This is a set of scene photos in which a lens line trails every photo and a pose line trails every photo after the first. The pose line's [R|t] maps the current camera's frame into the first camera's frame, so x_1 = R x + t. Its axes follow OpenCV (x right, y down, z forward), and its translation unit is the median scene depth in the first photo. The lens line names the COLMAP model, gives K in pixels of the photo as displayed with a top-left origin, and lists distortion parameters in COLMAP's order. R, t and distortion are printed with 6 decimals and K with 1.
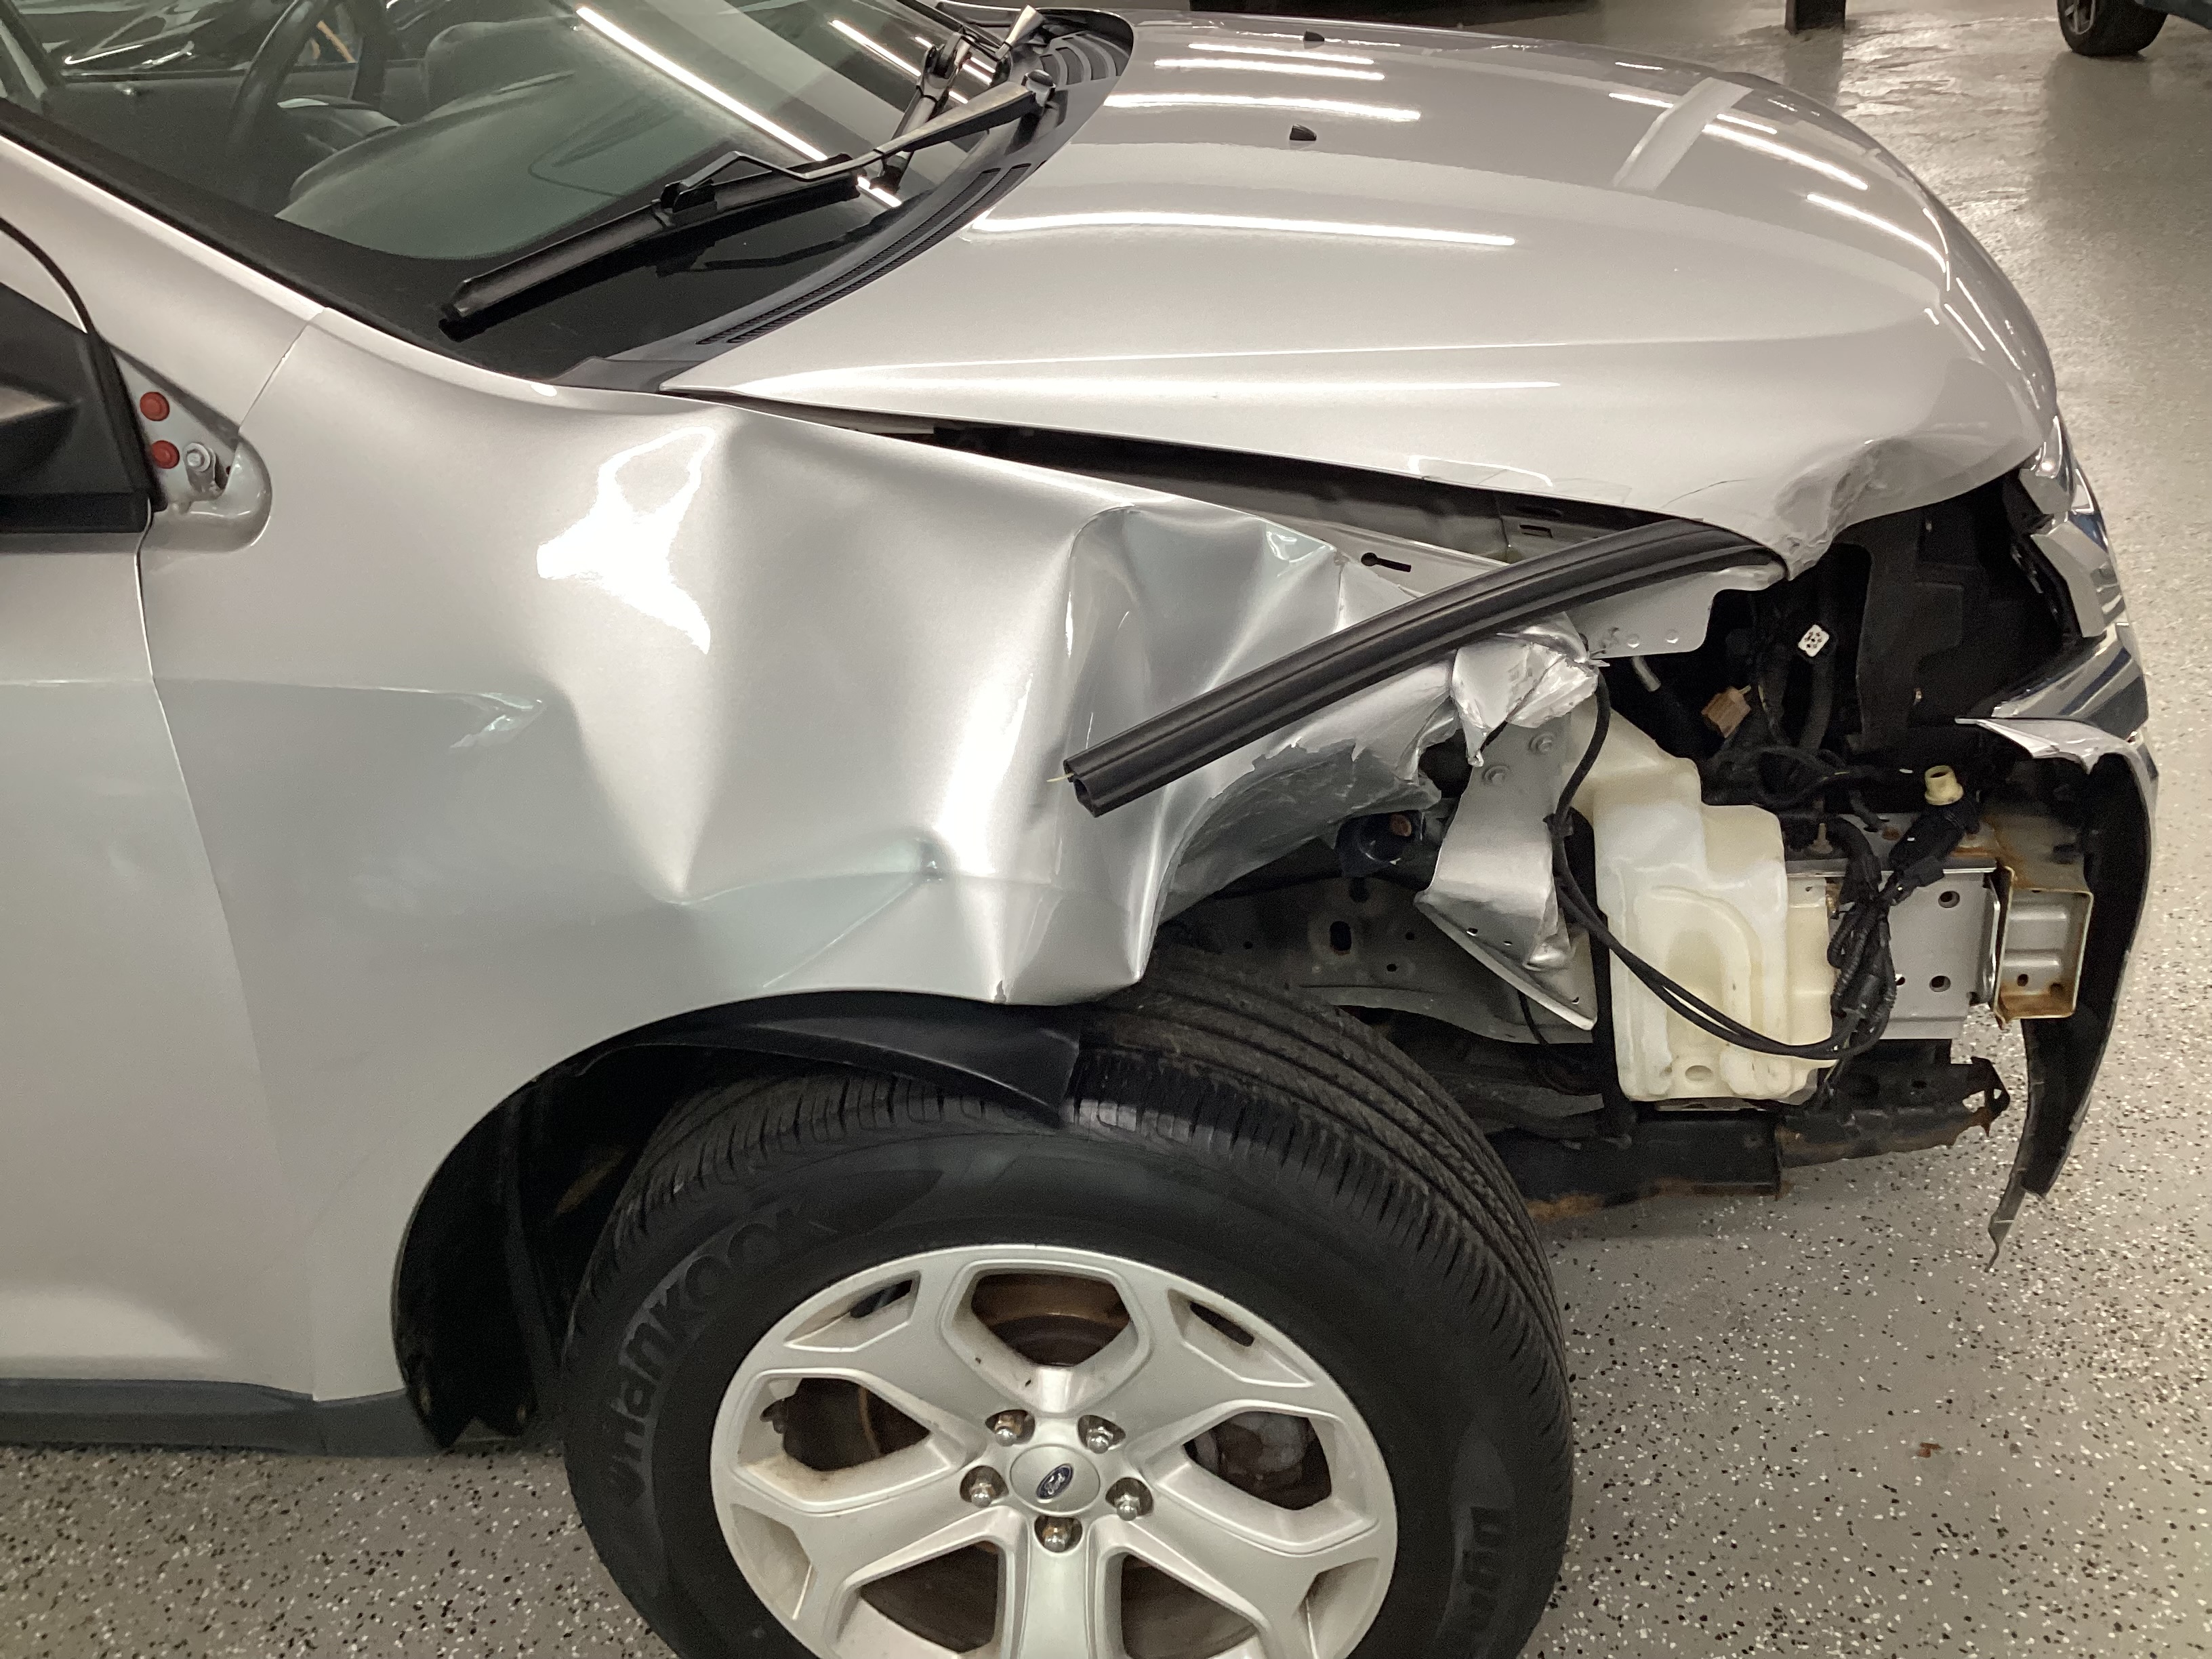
lens RADIAL K [[2034.4, 0, 1110.2], [0, 2034.4, 842.6], [0, 0, 1]] dist [0.054920, 0.000000]
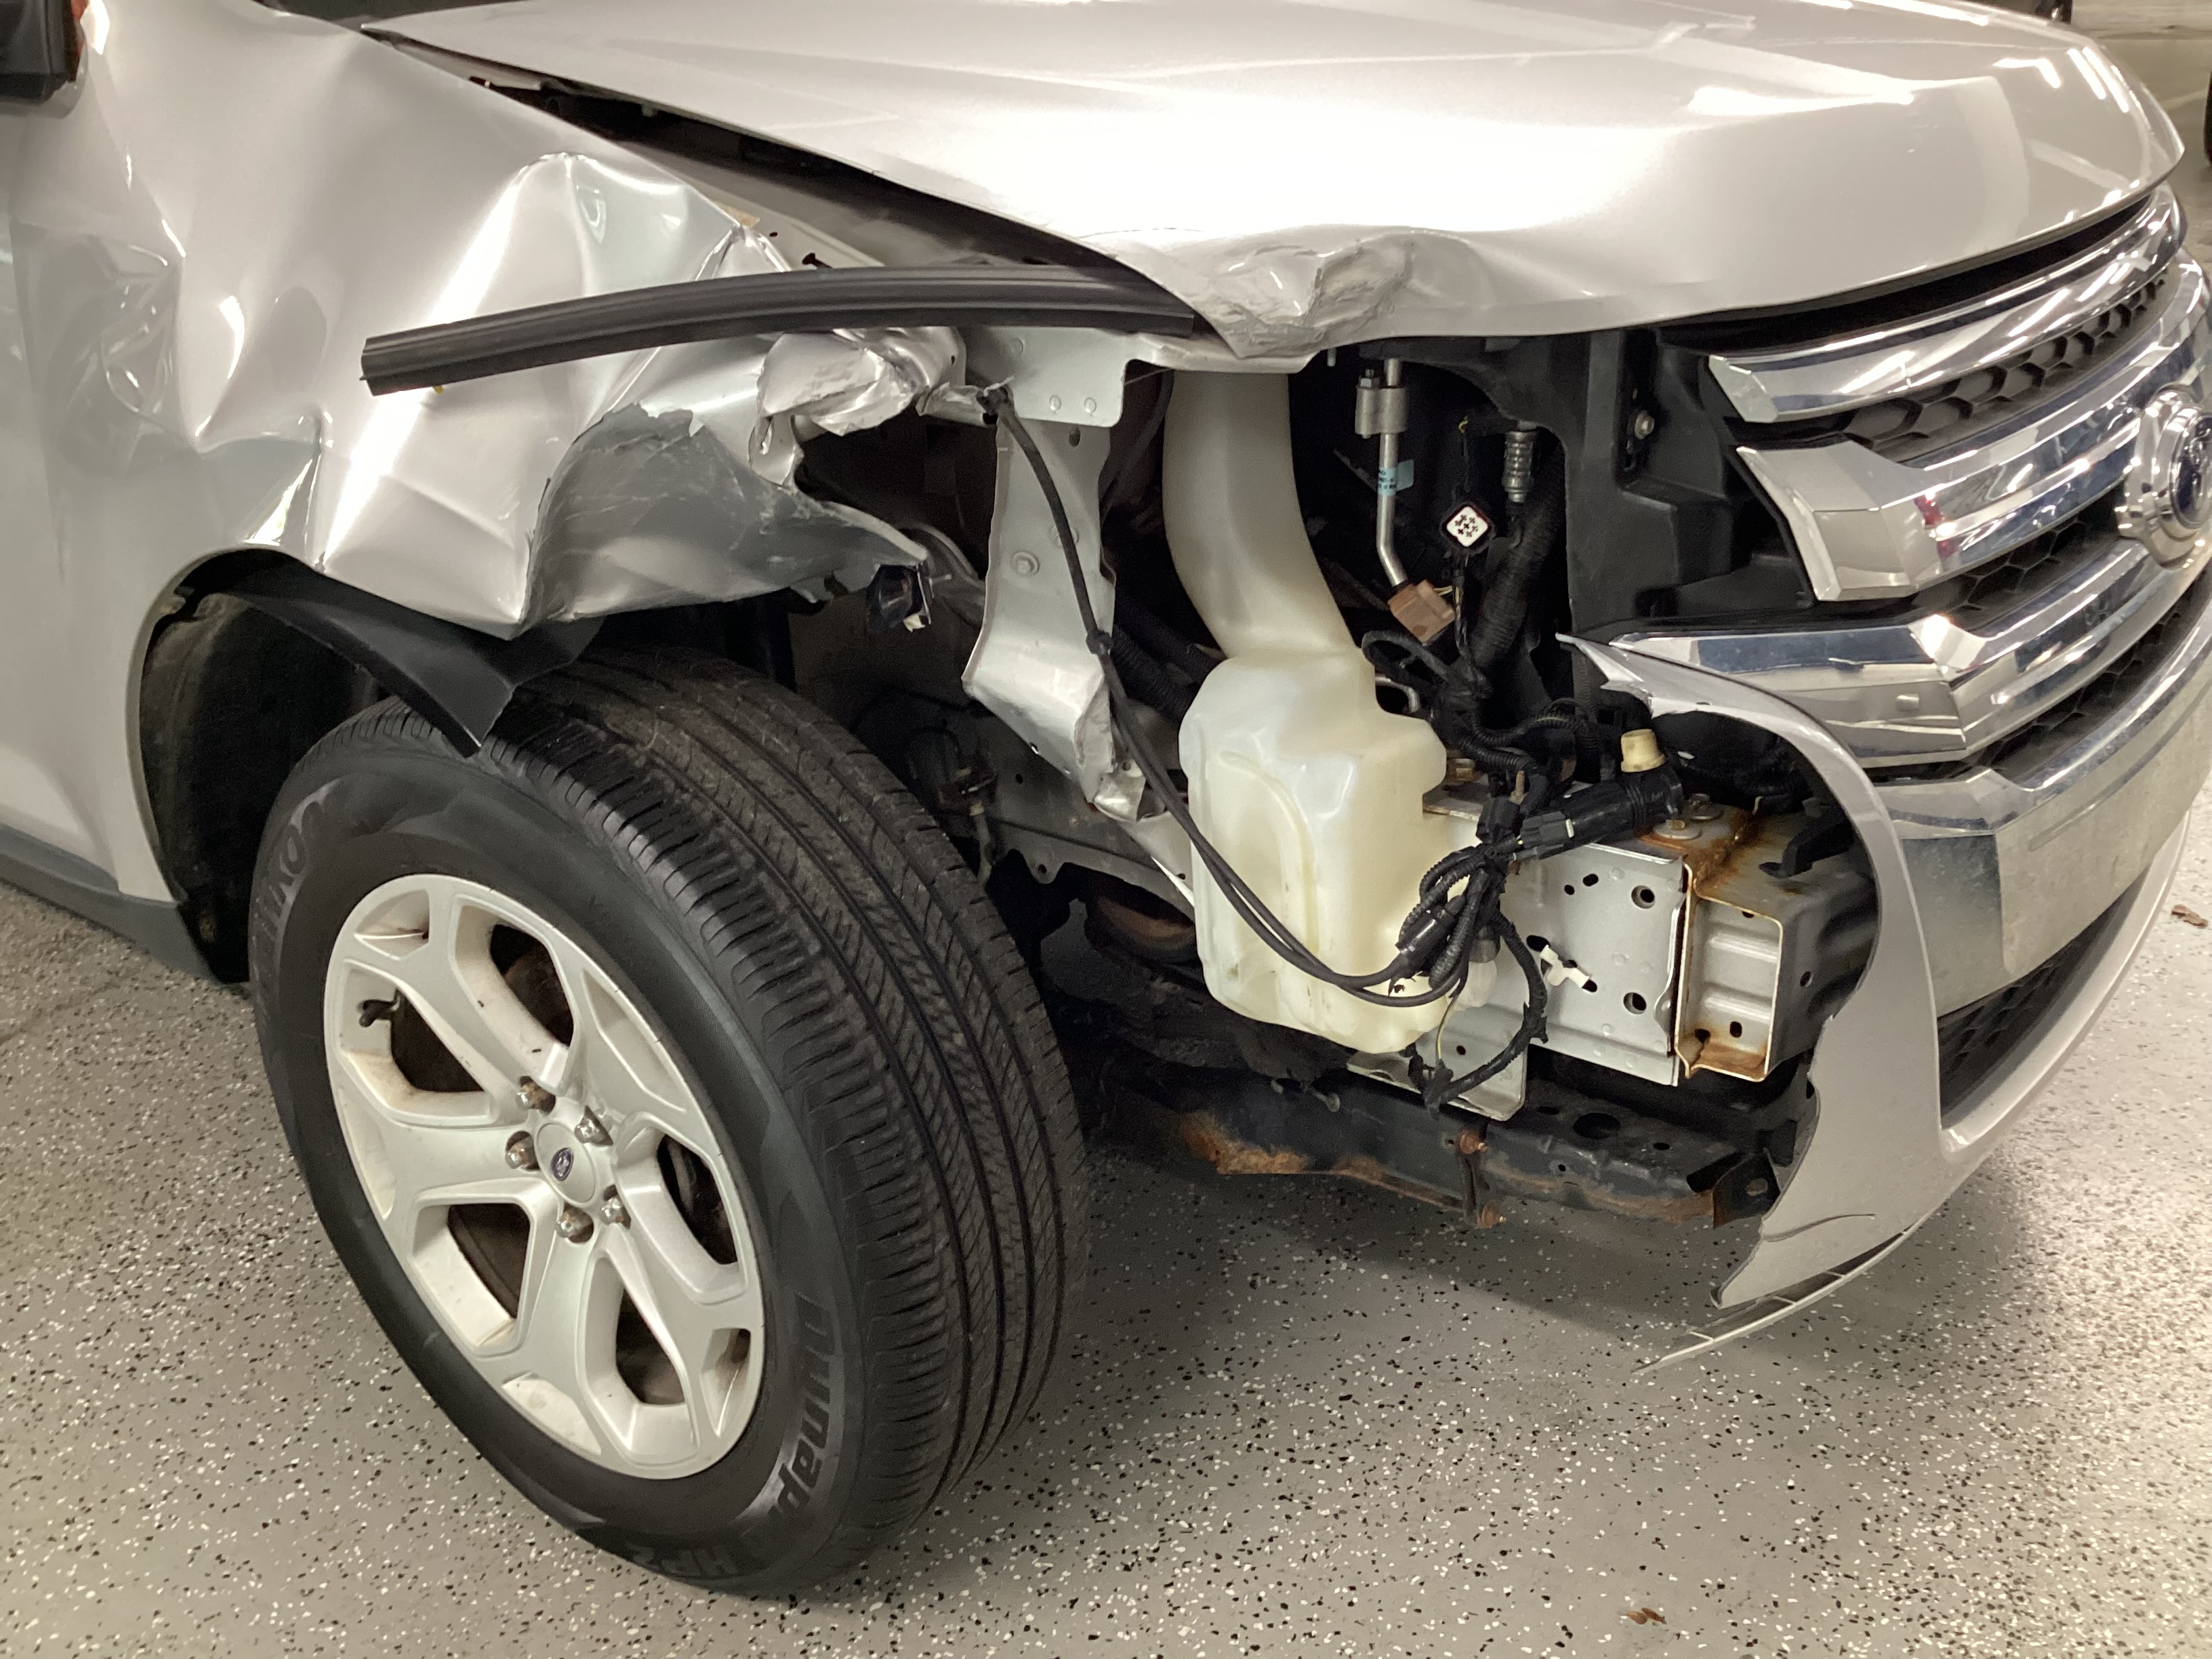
lens RADIAL K [[2034.4, 0, 1123.2], [0, 2034.4, 838.4], [0, 0, 1]] dist [0.054920, 0.000000]
pose [[0.856455, 0.263791, -0.443733, 0.633985], [-0.288496, 0.957402, 0.012329, 0.059613], [0.428083, 0.117456, 0.896074, 0.173921]]
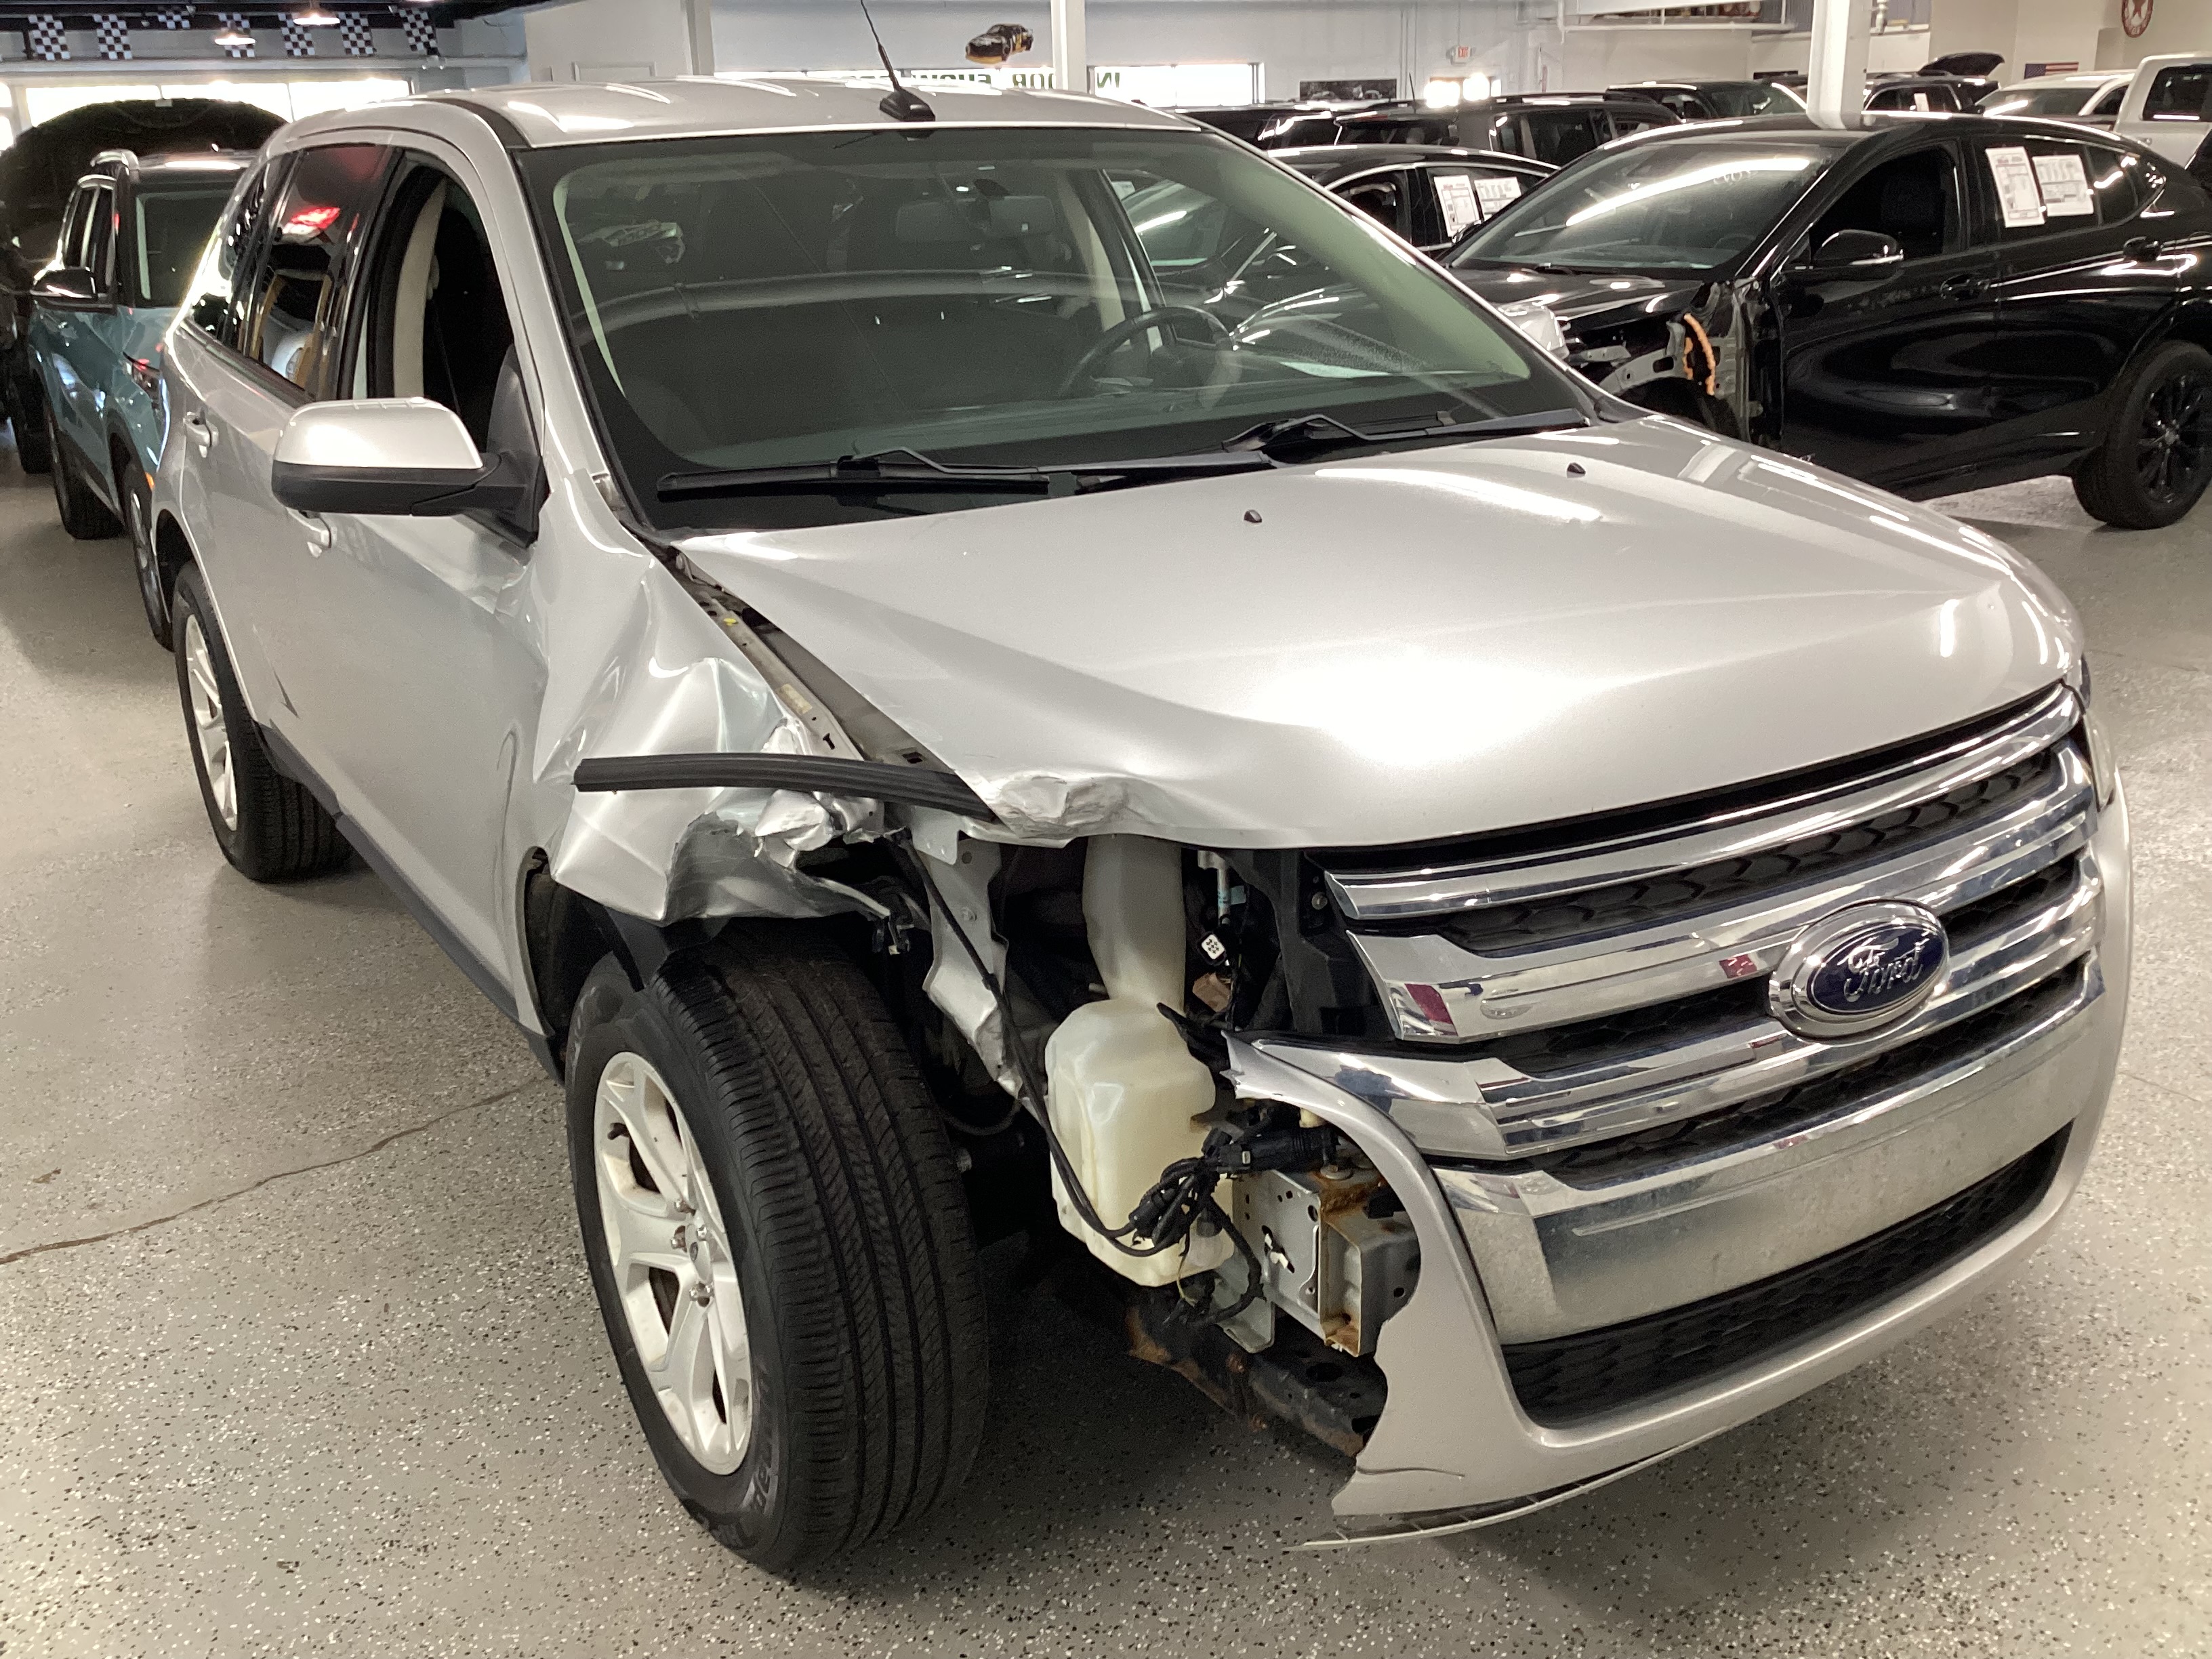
lens RADIAL K [[2034.4, 0, 1113.6], [0, 2034.4, 824.8], [0, 0, 1]] dist [0.054920, 0.000000]
pose [[0.617046, 0.325973, -0.716237, 1.209121], [-0.414509, 0.908303, 0.056282, -0.215647], [0.668907, 0.262158, 0.695584, 0.024571]]
